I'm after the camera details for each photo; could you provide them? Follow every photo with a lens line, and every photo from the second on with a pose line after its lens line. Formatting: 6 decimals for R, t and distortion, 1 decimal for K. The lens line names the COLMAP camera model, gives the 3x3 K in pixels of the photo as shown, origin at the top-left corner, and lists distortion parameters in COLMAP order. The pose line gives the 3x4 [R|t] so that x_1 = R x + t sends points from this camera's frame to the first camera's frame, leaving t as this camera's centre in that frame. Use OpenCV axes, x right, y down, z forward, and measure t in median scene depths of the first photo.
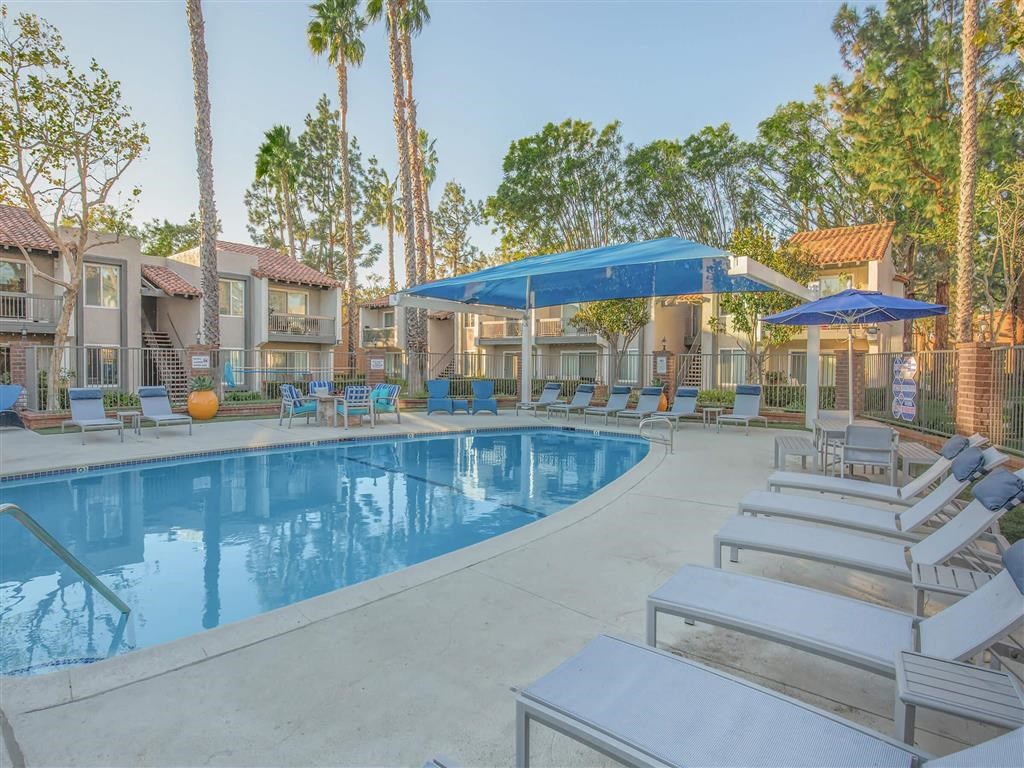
lens RADIAL K [[537.0, 0, 512.0], [0, 537.0, 384.0], [0, 0, 1]] dist [-0.013434, -0.005878]
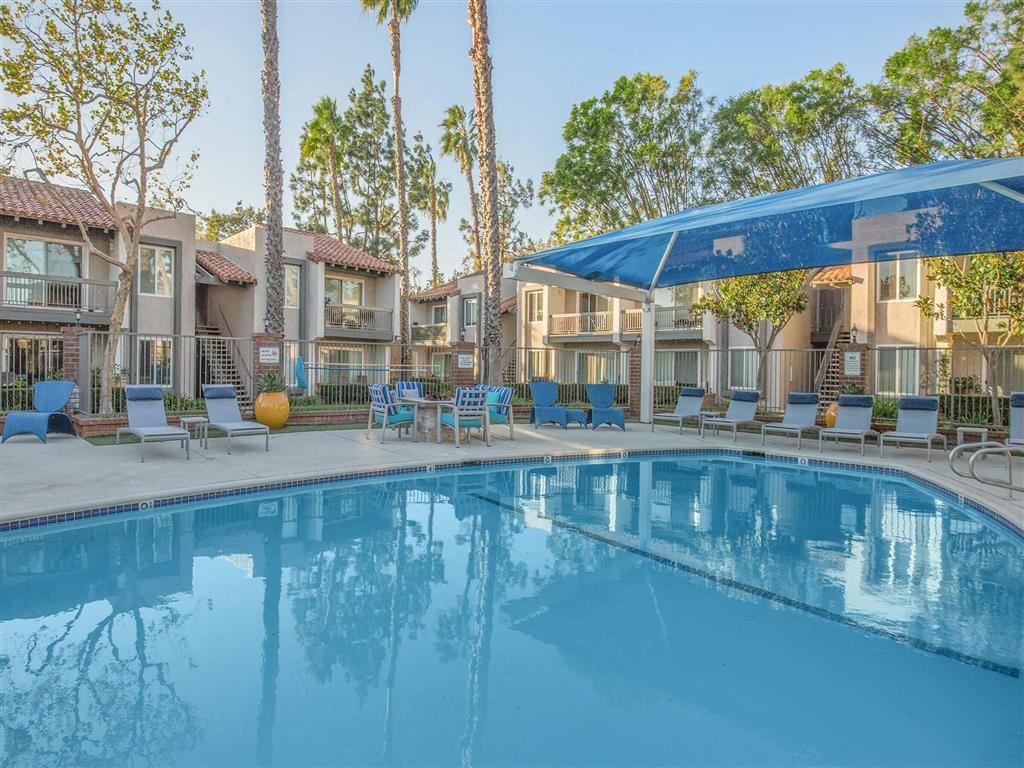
lens RADIAL K [[795.0, 0, 514.9], [0, 795.0, 365.4], [0, 0, 1]] dist [-0.001630, -0.075955]
pose [[0.971676, 0.003687, -0.236287, 0.157048], [-0.009533, 0.999676, -0.023606, -0.008005], [0.236124, 0.025190, 0.971396, -0.174336]]
